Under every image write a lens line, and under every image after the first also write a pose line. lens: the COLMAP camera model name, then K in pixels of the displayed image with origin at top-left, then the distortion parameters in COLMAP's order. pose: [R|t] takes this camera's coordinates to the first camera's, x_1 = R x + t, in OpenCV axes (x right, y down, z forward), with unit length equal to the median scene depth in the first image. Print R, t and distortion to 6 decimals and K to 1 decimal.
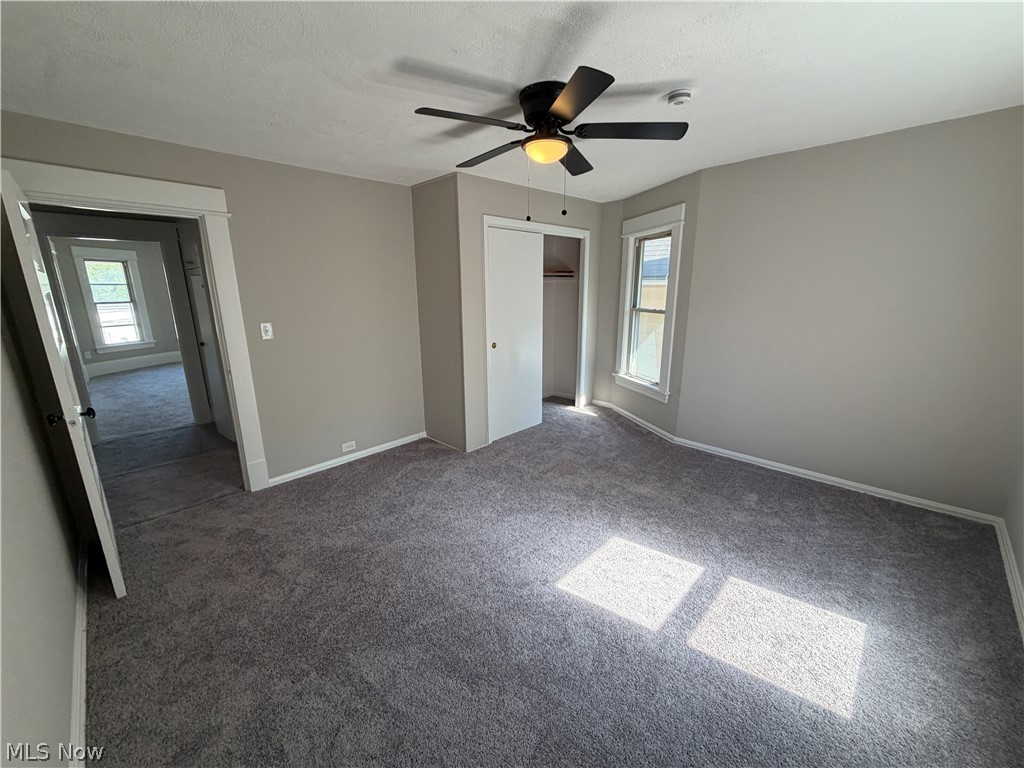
lens RADIAL K [[412.0, 0, 511.4], [0, 412.0, 384.6], [0, 0, 1]] dist [0.000330, 0.000449]
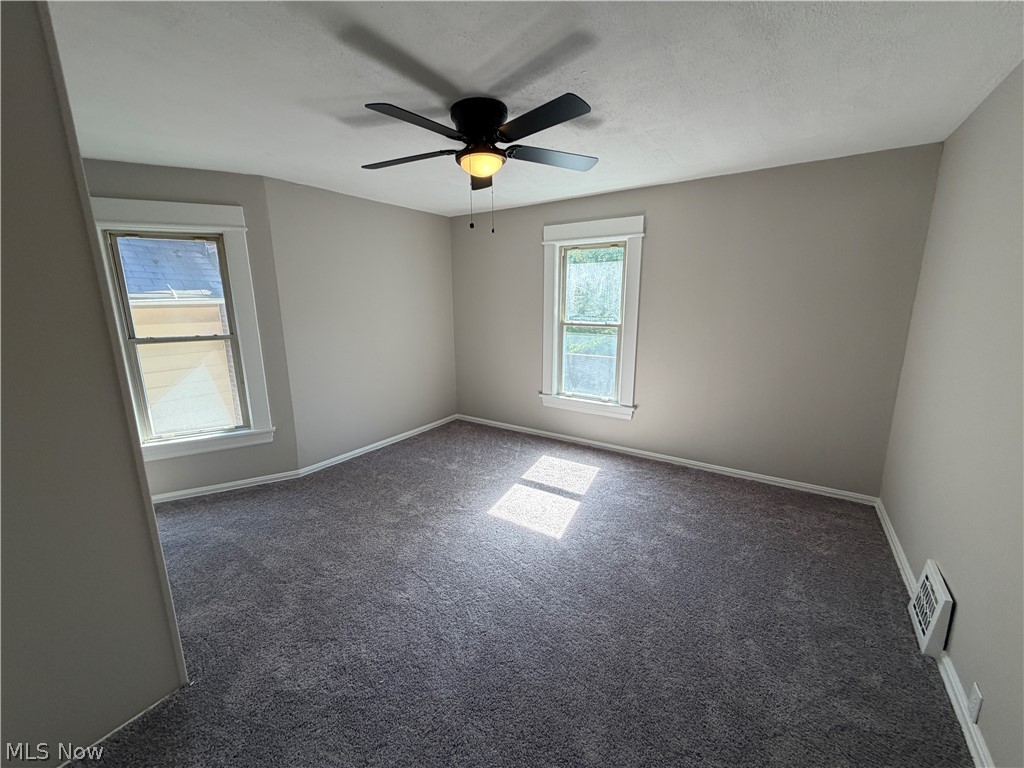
lens RADIAL K [[412.0, 0, 509.6], [0, 412.0, 383.7], [0, 0, 1]] dist [0.000330, 0.000449]
pose [[-0.186142, -0.185542, 0.964845, -0.544486], [0.246688, 0.941725, 0.228688, -0.149085], [-0.951050, 0.280584, -0.129524, 0.660431]]
